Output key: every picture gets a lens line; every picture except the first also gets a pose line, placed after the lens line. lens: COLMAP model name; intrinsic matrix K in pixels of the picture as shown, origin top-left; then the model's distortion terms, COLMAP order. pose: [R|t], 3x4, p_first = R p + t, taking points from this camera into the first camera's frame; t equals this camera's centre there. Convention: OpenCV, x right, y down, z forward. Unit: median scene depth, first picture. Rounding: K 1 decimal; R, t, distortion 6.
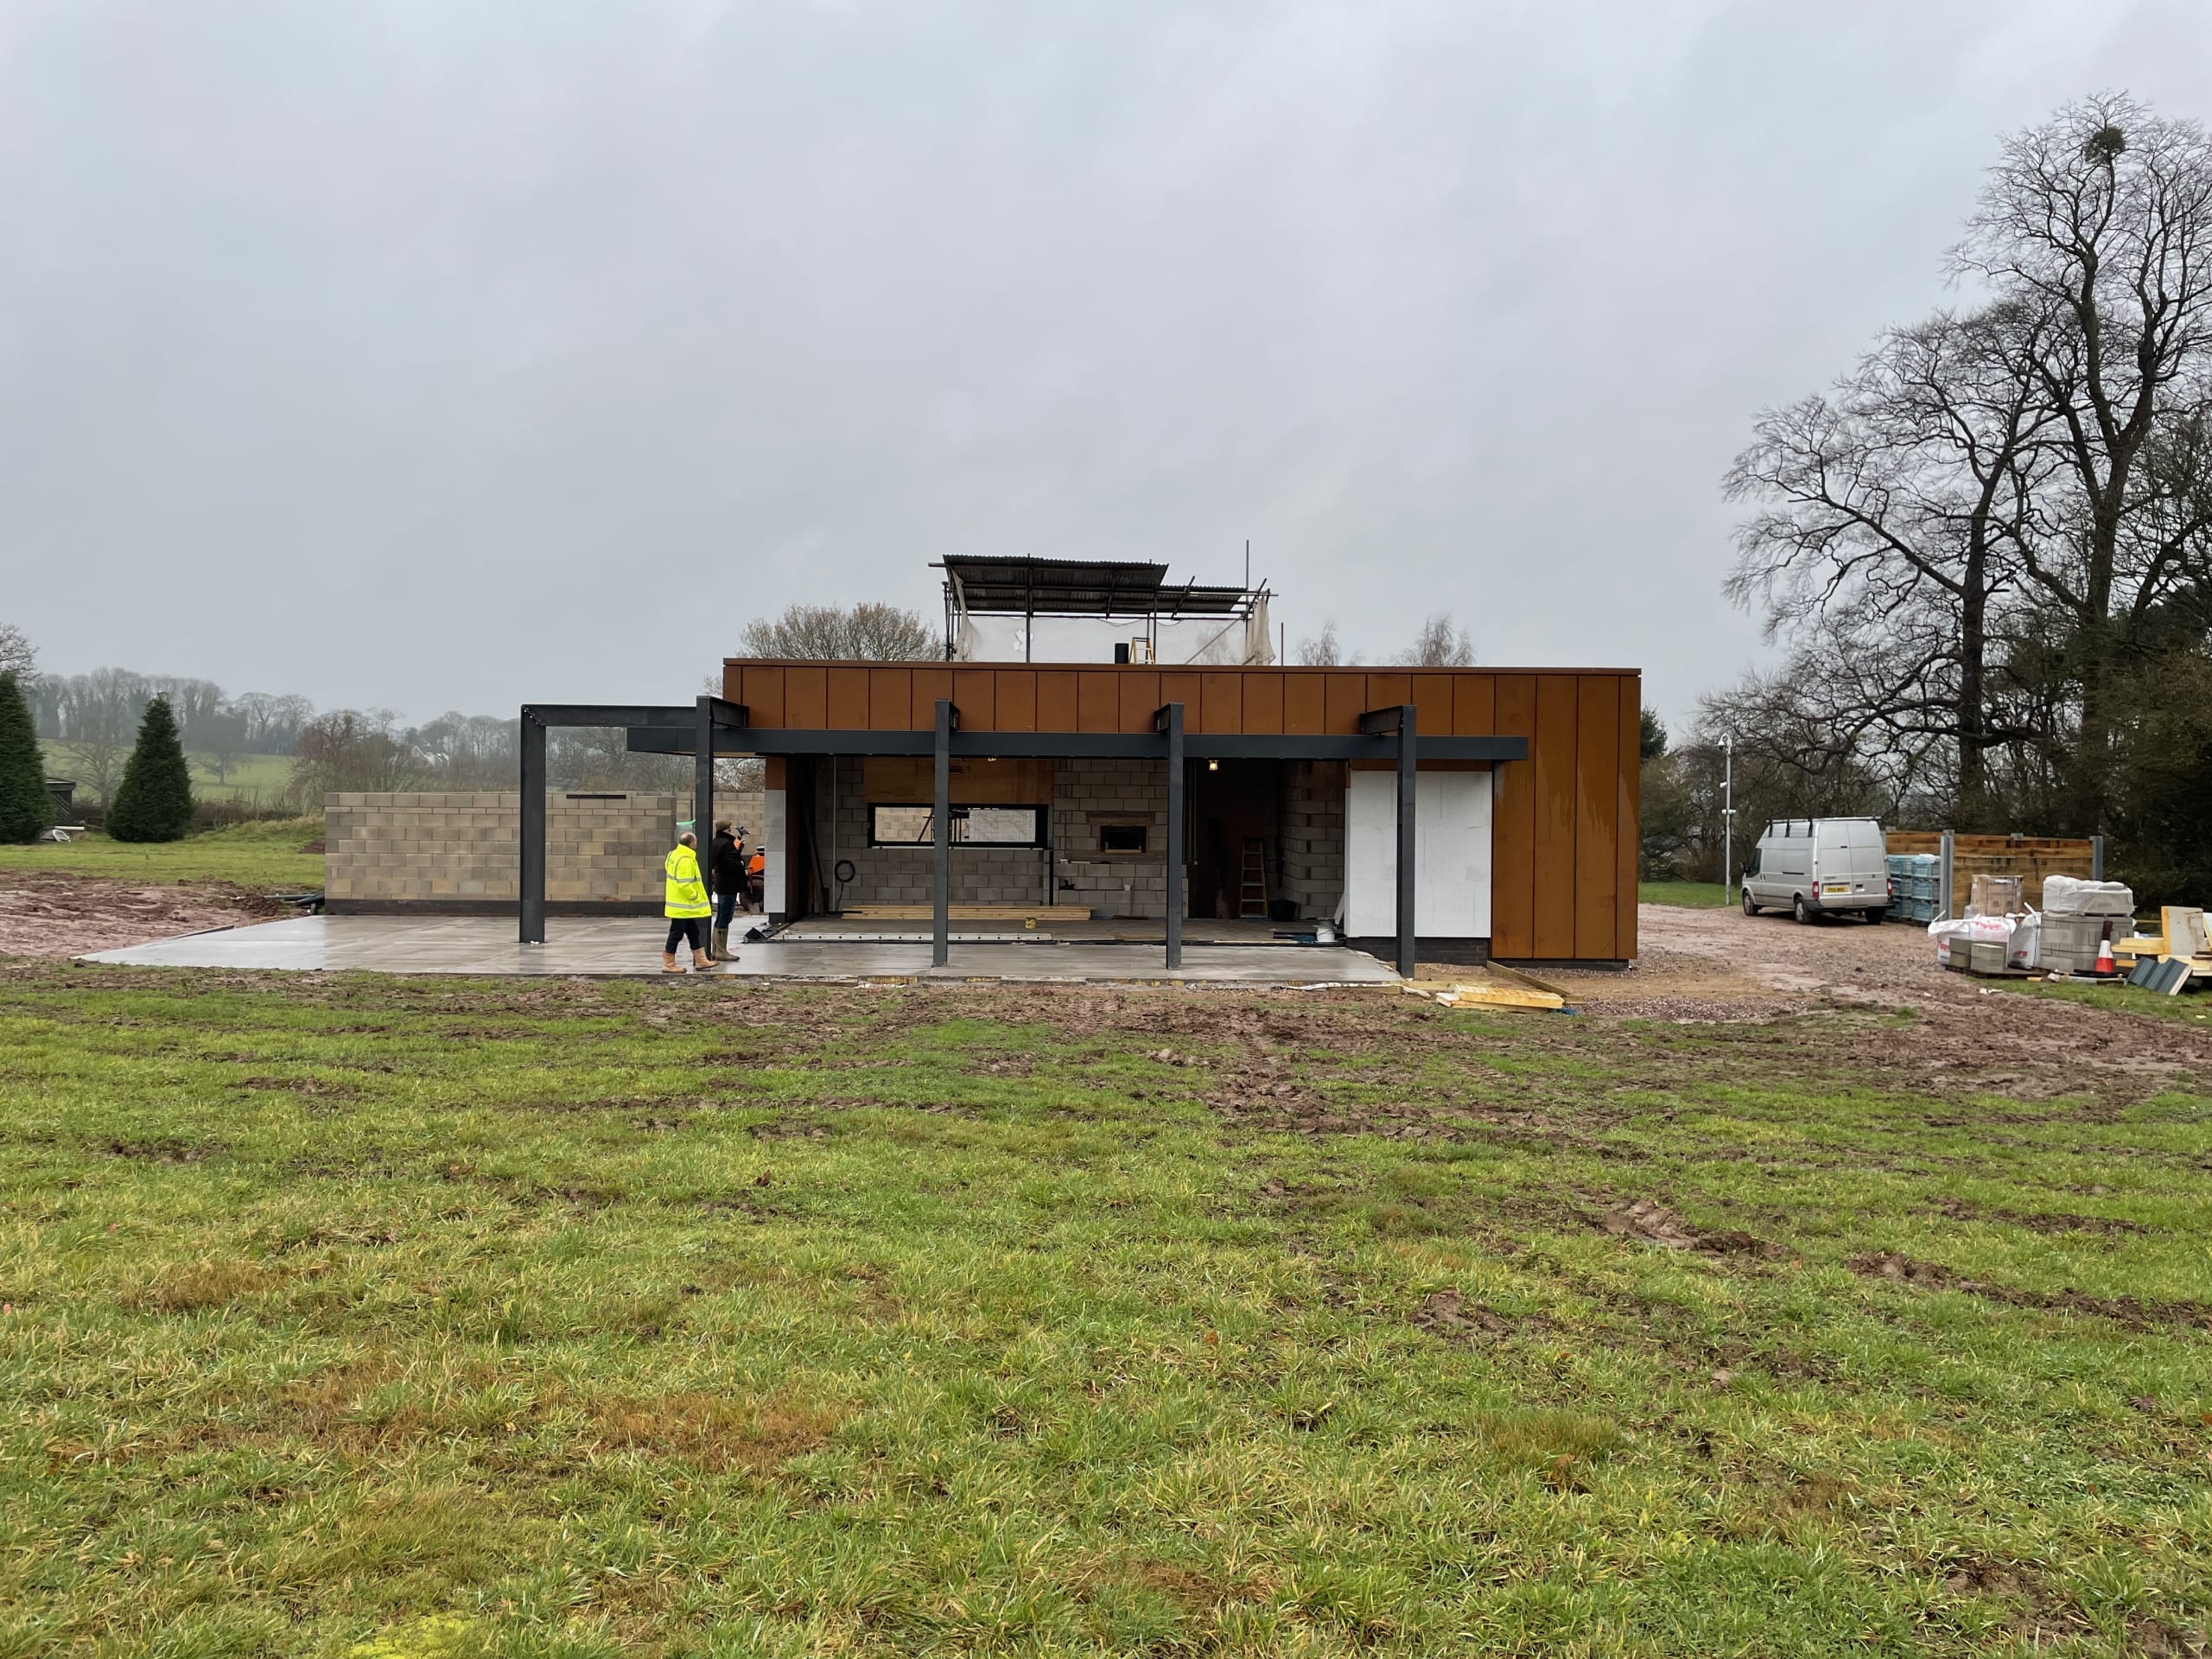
lens RADIAL K [[1625.5, 0, 1106.0], [0, 1625.5, 829.5], [0, 0, 1]] dist [0.081111, -0.103797]
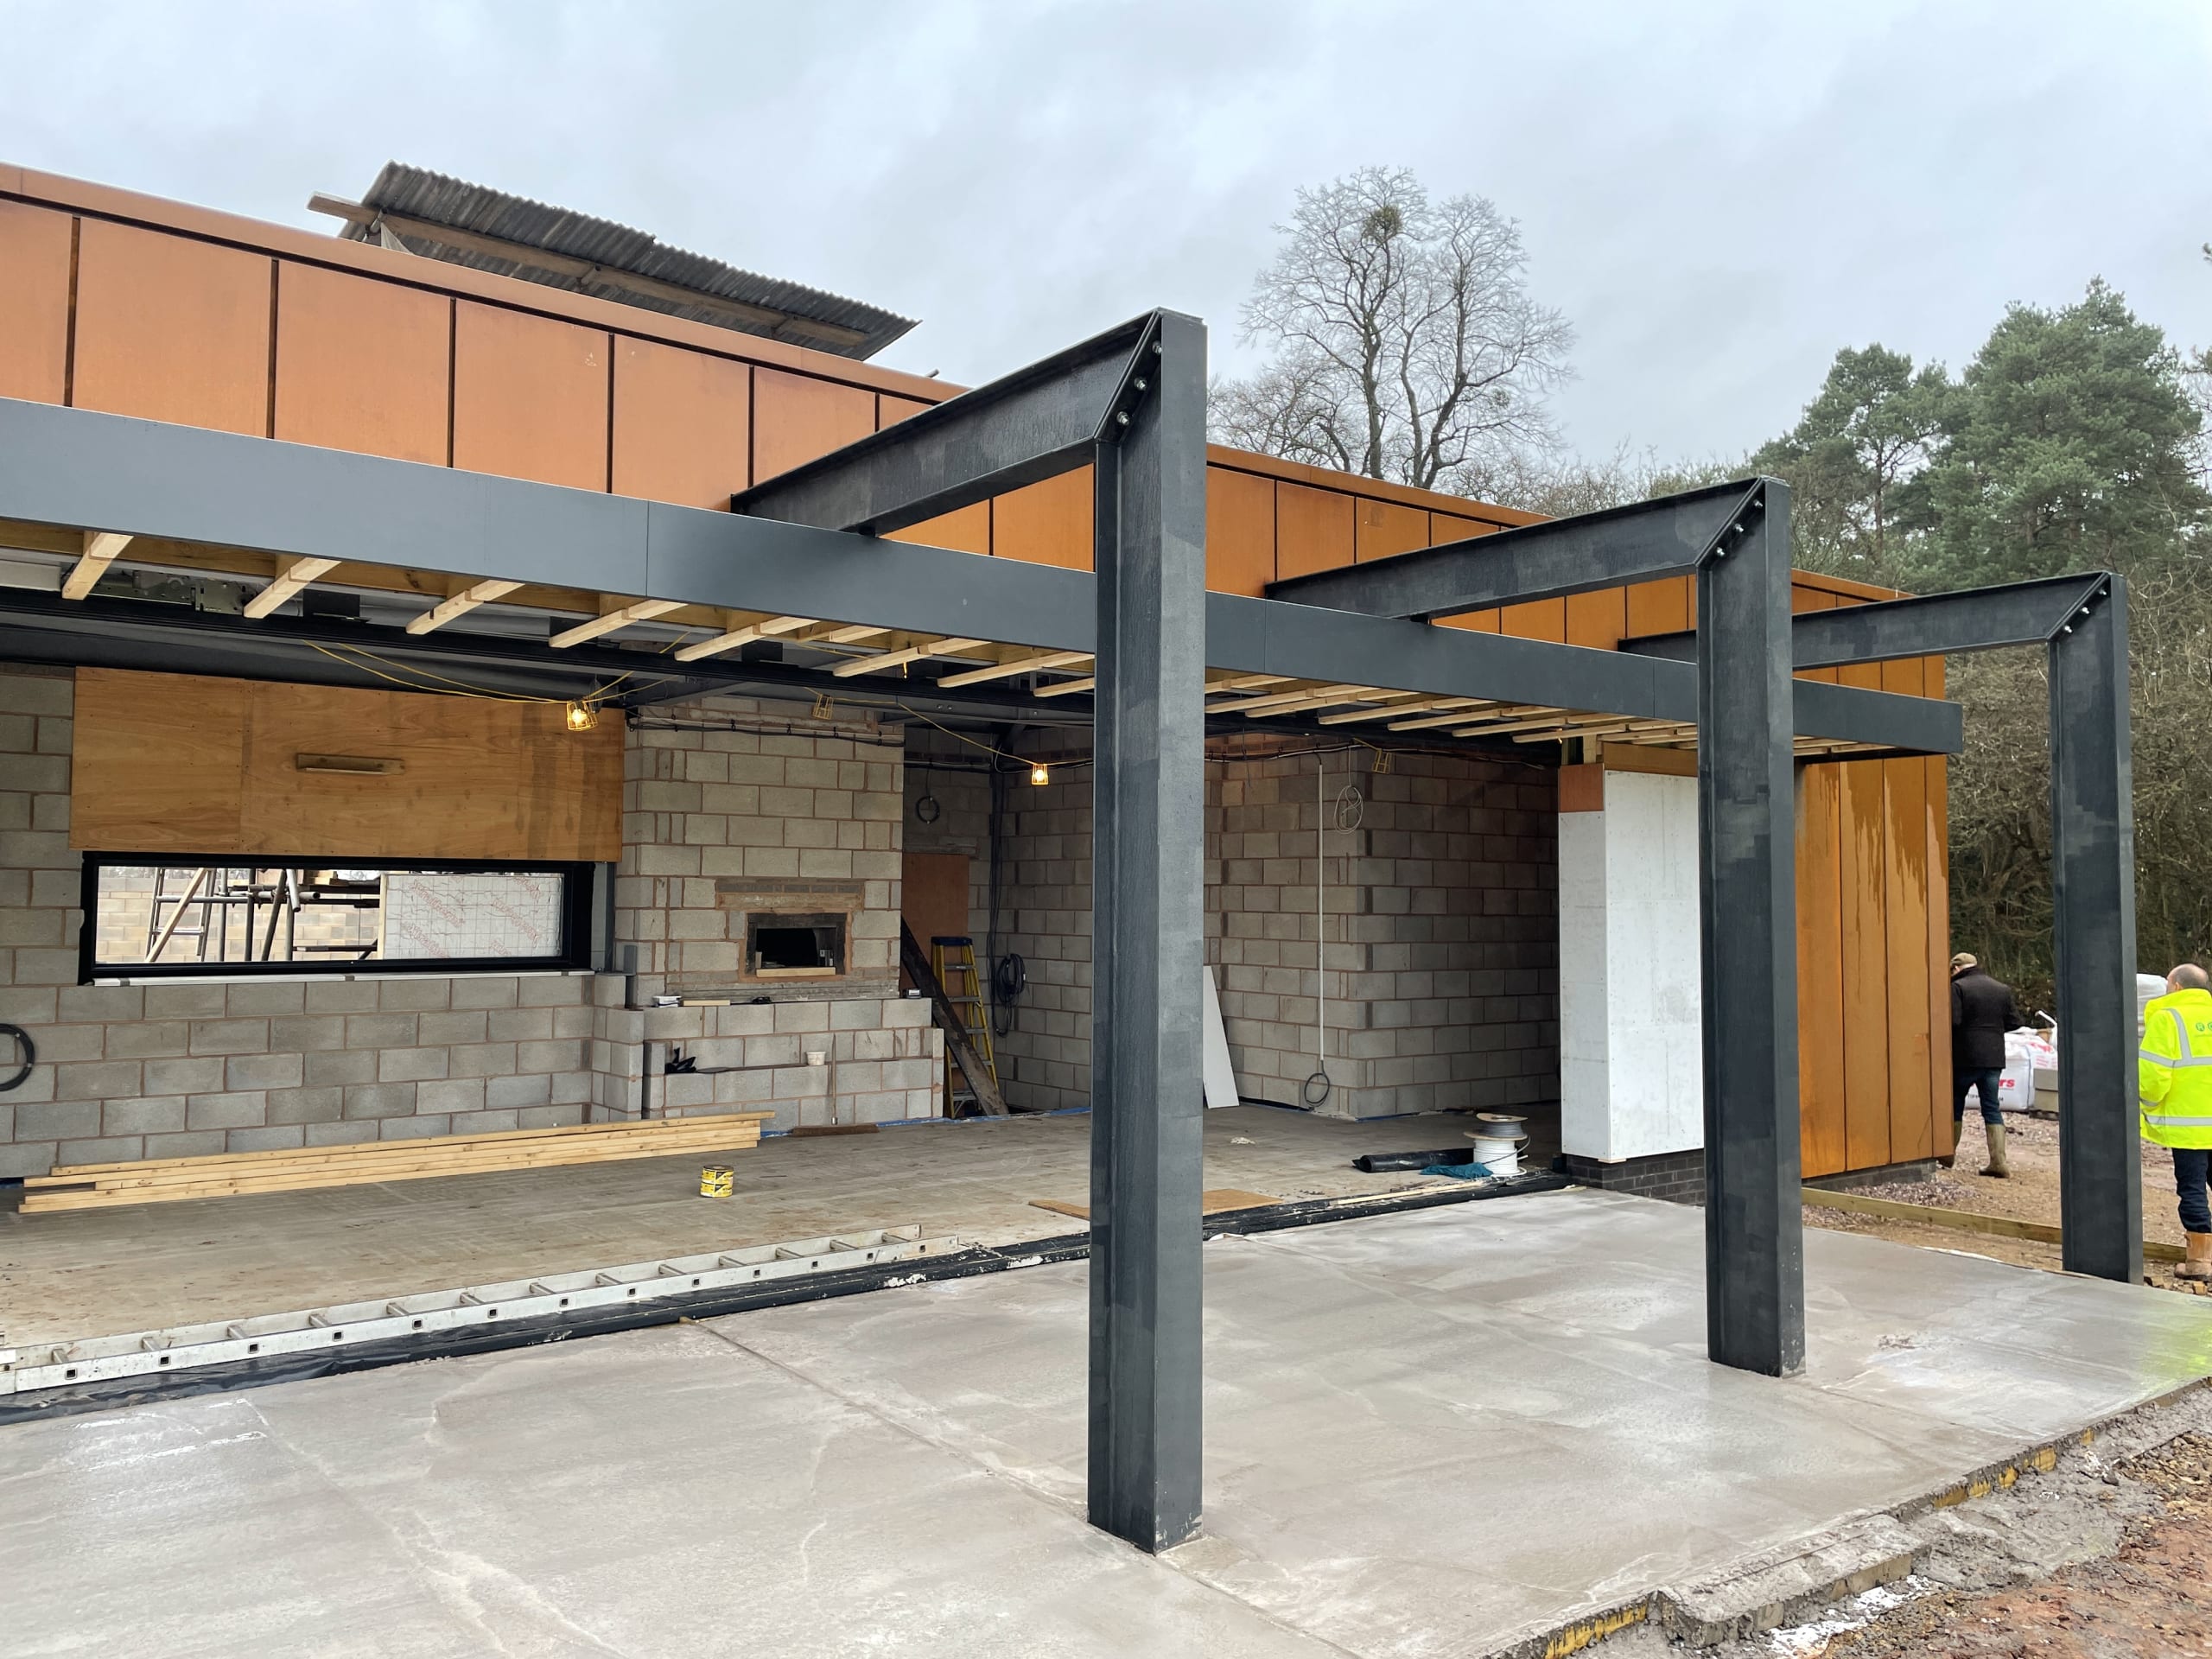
lens RADIAL K [[1625.5, 0, 1106.0], [0, 1625.5, 829.5], [0, 0, 1]] dist [0.081111, -0.103797]
pose [[0.813442, 0.023105, 0.581187, -0.173650], [0.013159, 0.998224, -0.058102, 0.001936], [-0.581497, 0.054911, 0.811693, 0.601944]]
